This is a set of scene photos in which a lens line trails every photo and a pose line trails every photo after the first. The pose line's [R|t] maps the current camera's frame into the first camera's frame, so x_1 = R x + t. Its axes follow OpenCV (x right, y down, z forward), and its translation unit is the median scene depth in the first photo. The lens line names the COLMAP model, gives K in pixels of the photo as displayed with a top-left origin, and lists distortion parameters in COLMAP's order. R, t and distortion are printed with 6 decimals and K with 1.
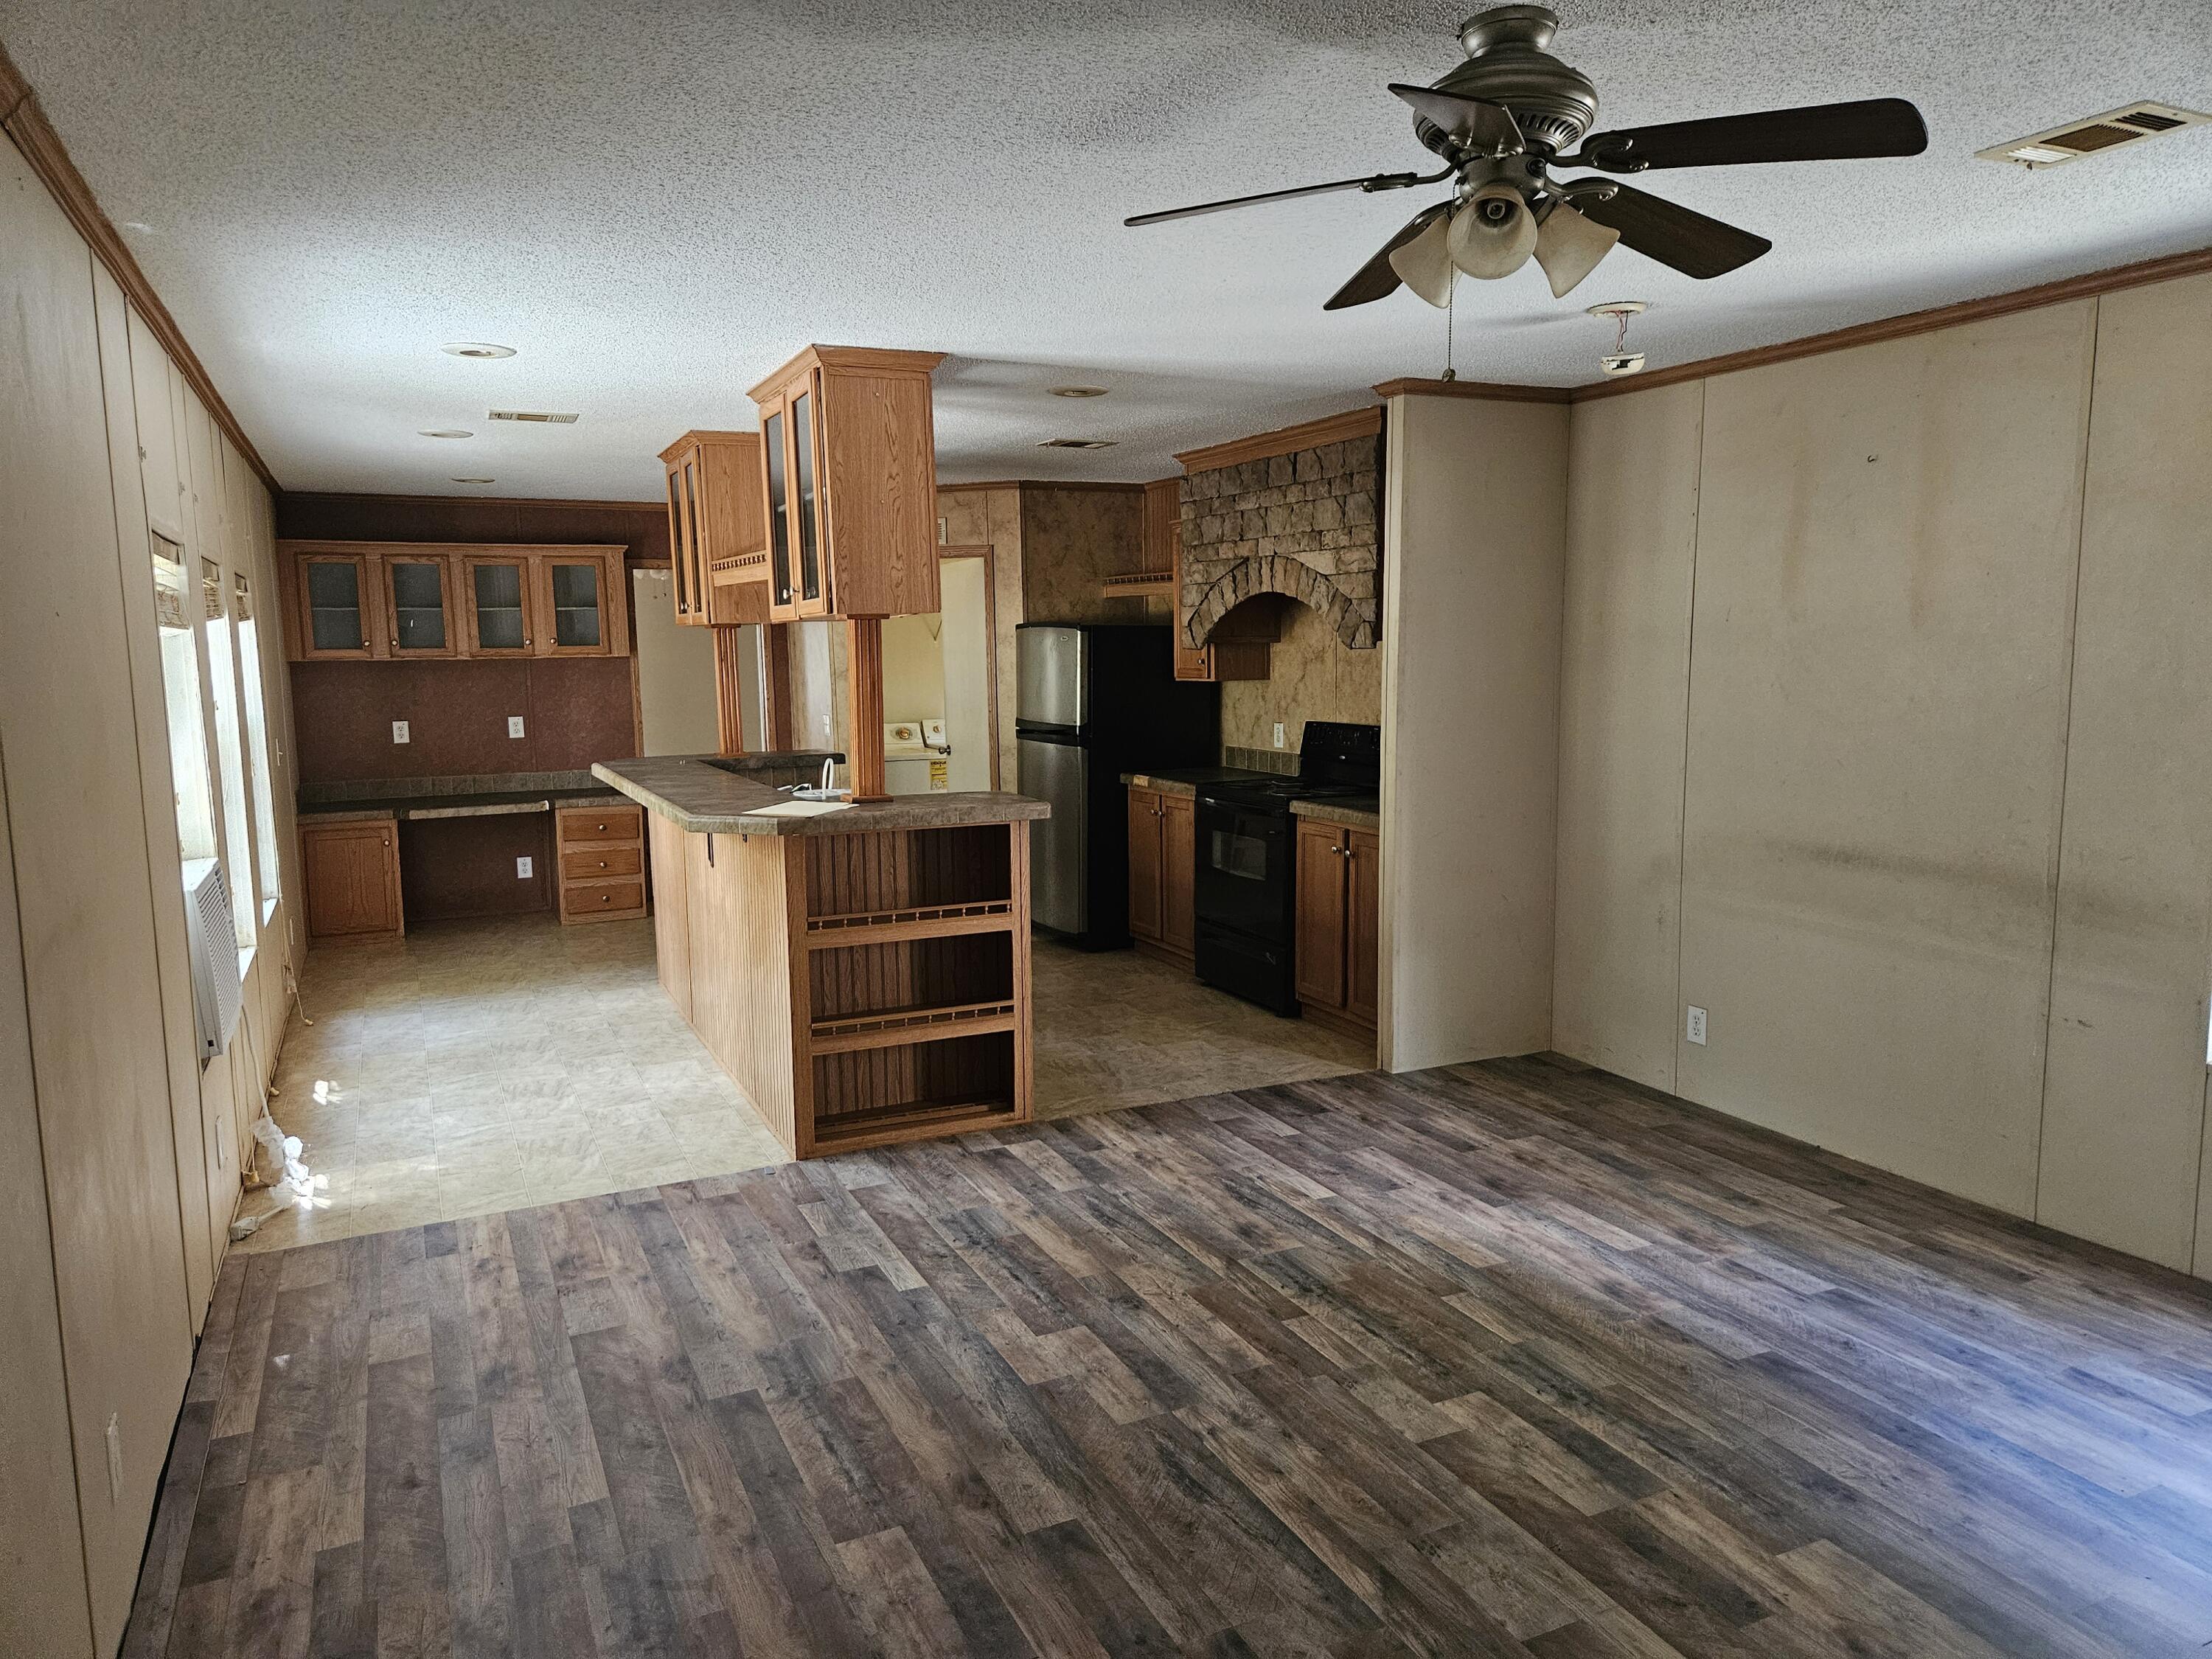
lens RADIAL K [[1483.8, 0, 1088.3], [0, 1483.8, 831.6], [0, 0, 1]] dist [0.068603, -0.057960]
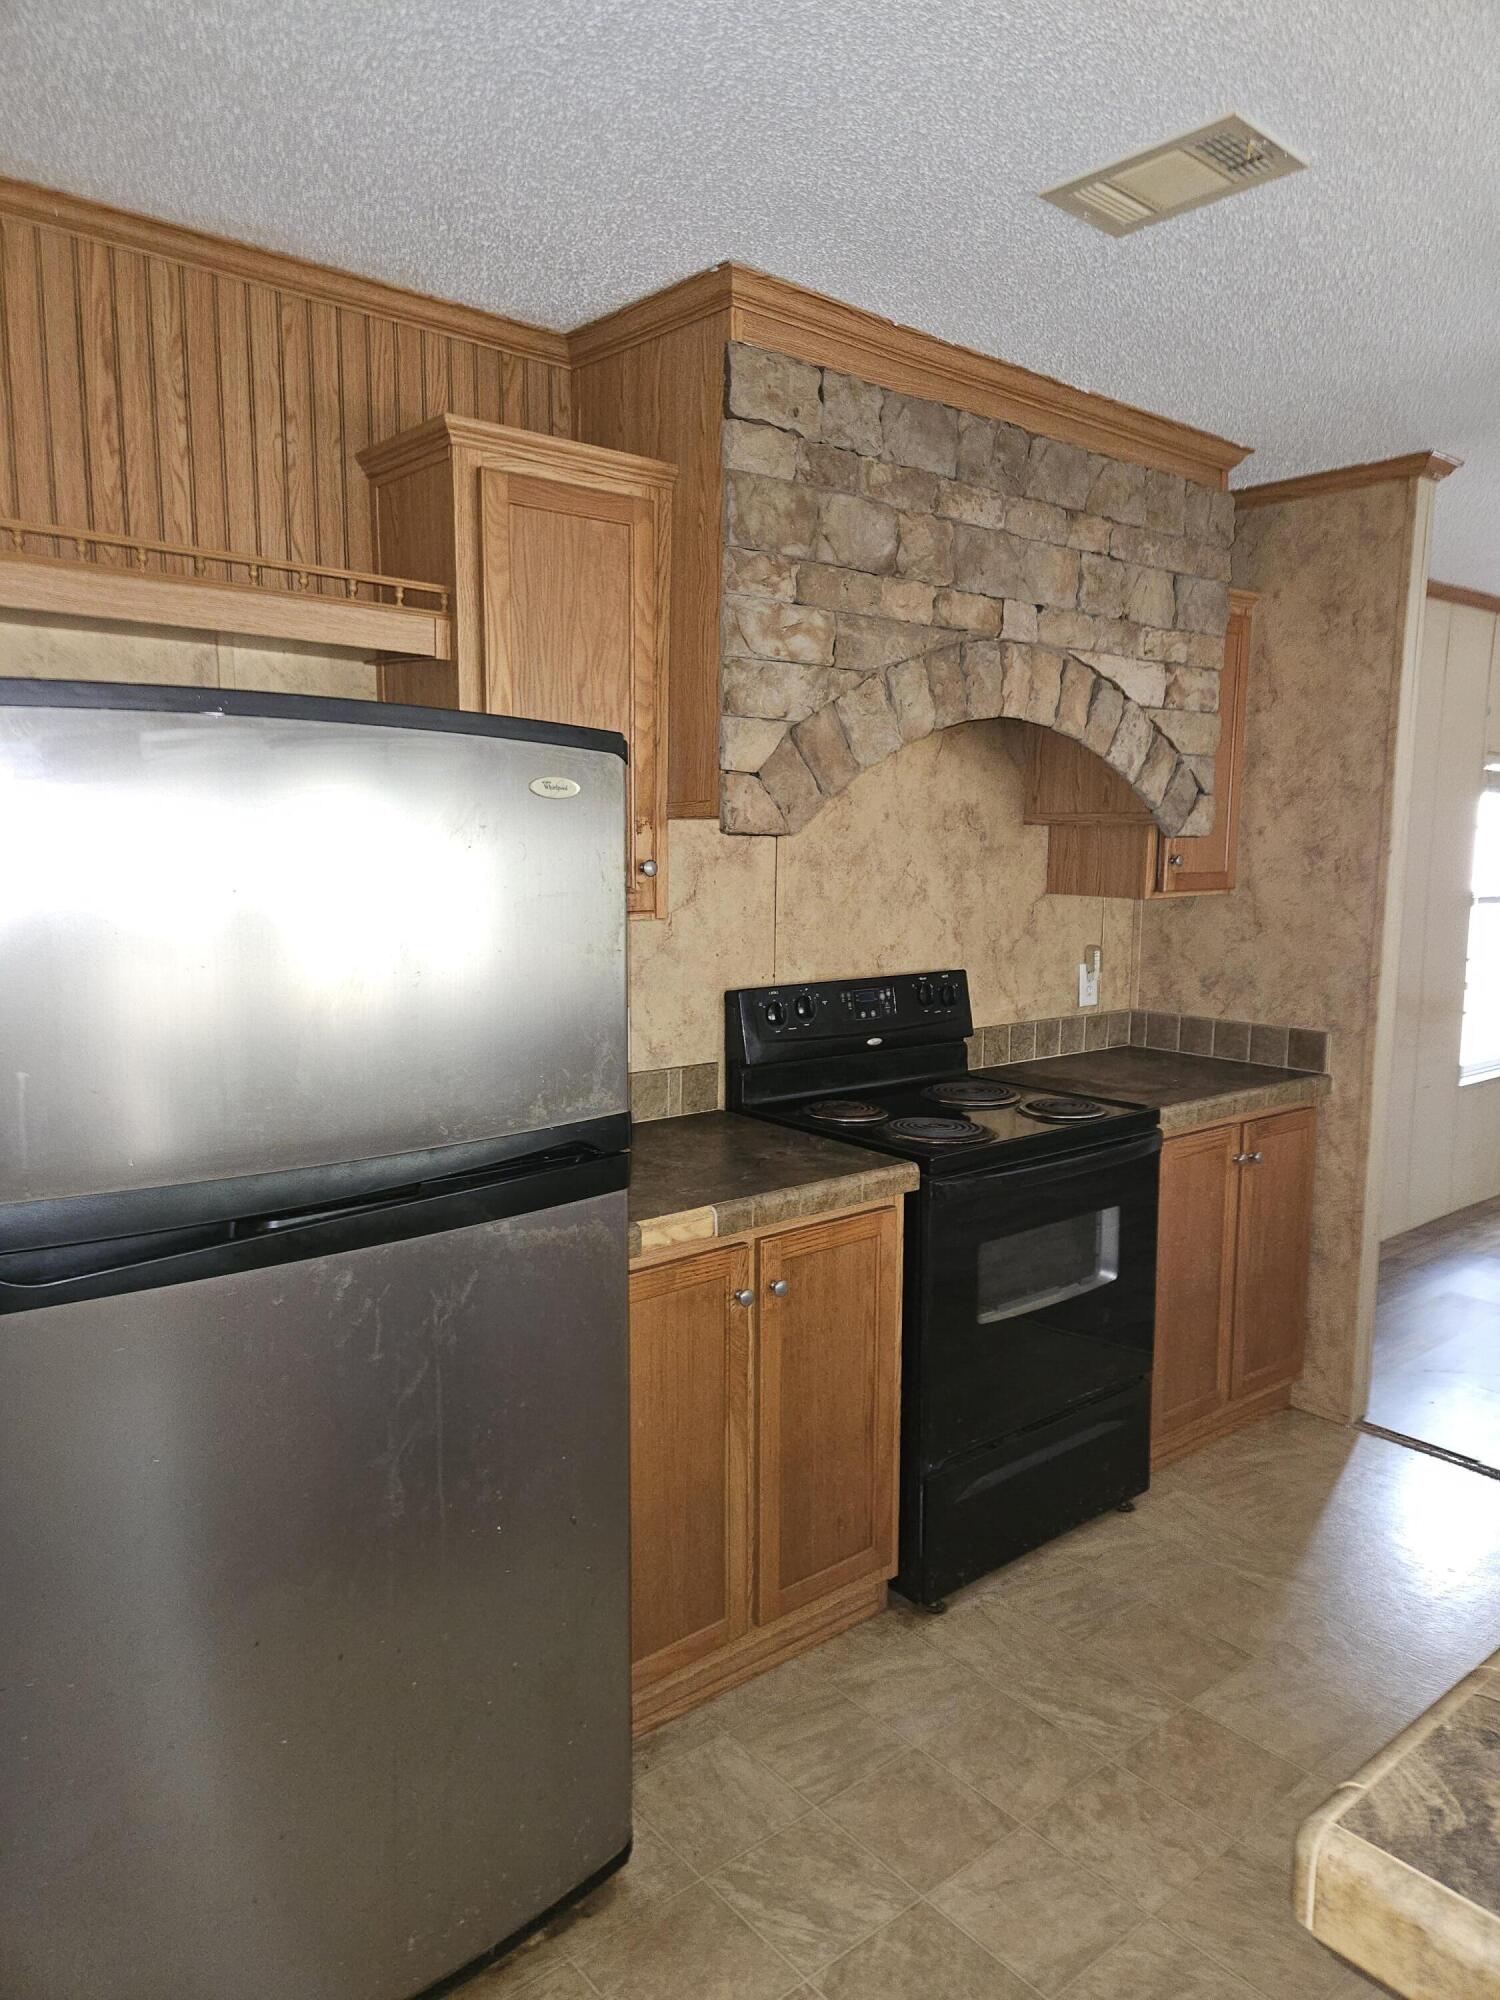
lens RADIAL K [[1341.6, 0, 753.7], [0, 1341.6, 1010.4], [0, 0, 1]] dist [0.068603, -0.057960]
pose [[-0.262556, -0.120176, 0.957404, -0.344739], [0.115423, 0.981178, 0.154813, -0.175366], [-0.957989, 0.151153, -0.243743, 1.448292]]
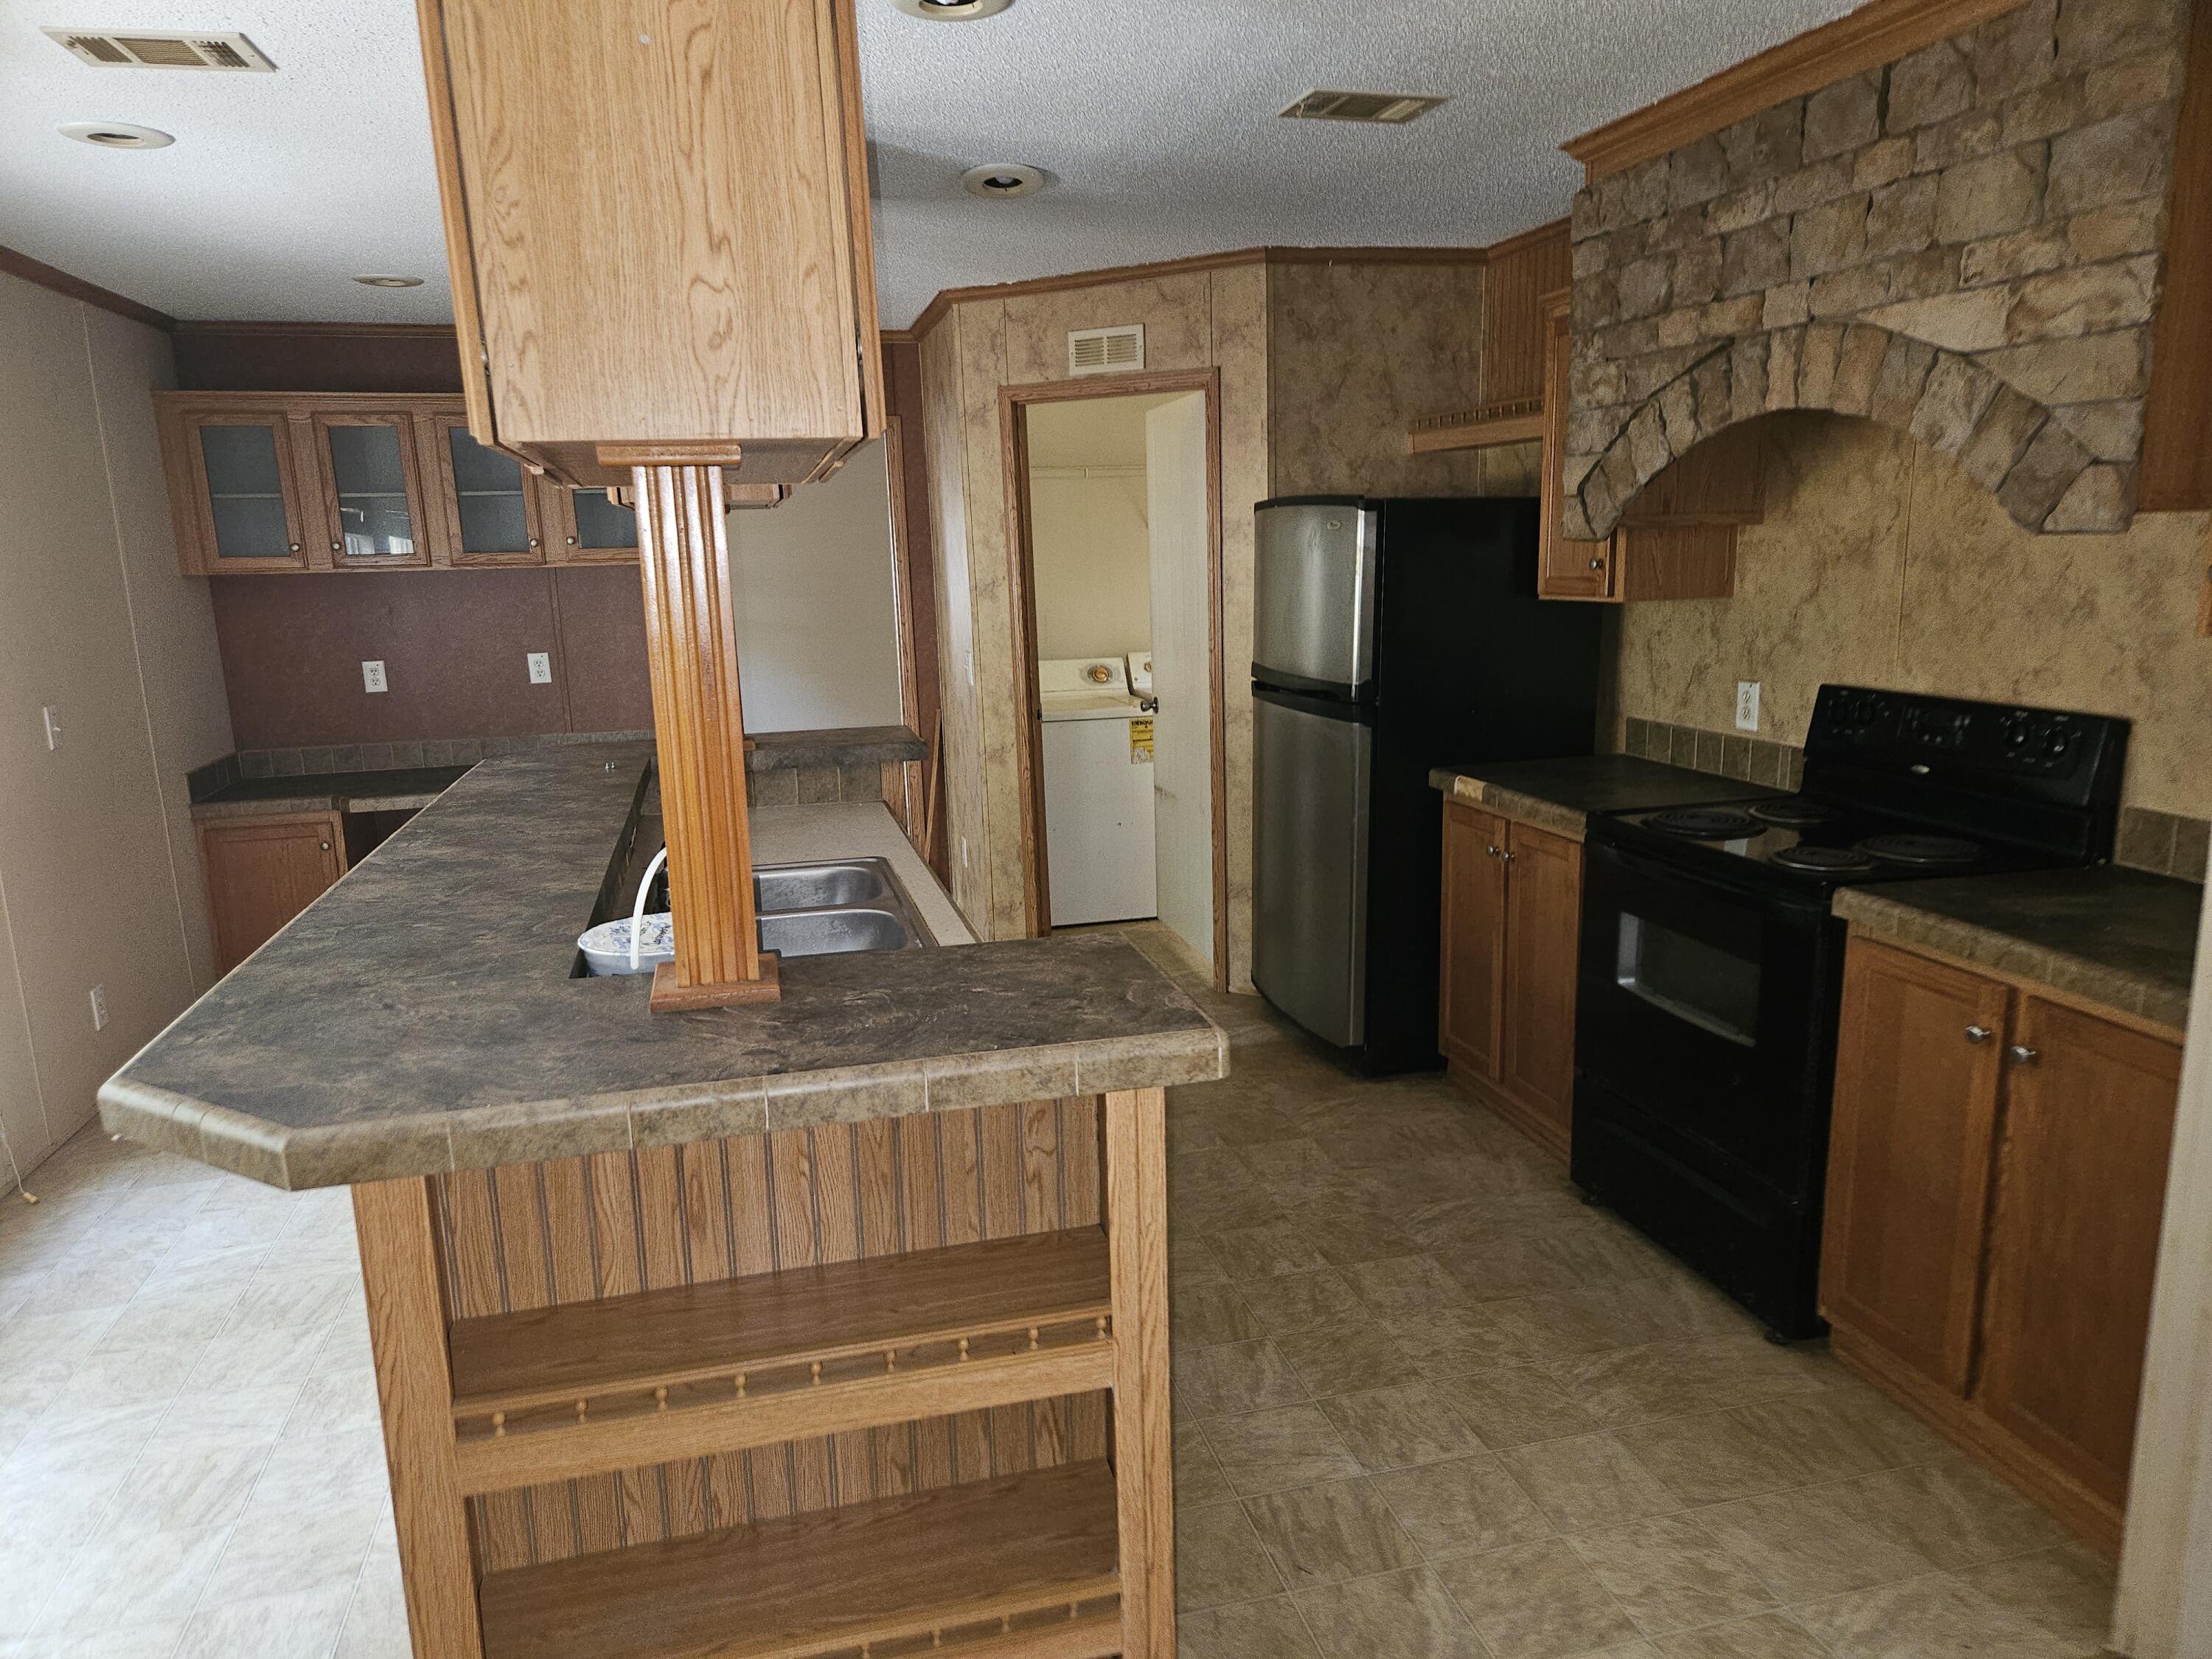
lens RADIAL K [[1483.8, 0, 1114.1], [0, 1483.8, 855.1], [0, 0, 1]] dist [0.068603, -0.057960]
pose [[0.984195, 0.024447, -0.175390, 0.005216], [-0.009475, 0.996276, 0.085701, -0.076607], [0.176832, -0.082684, 0.980762, 0.608424]]
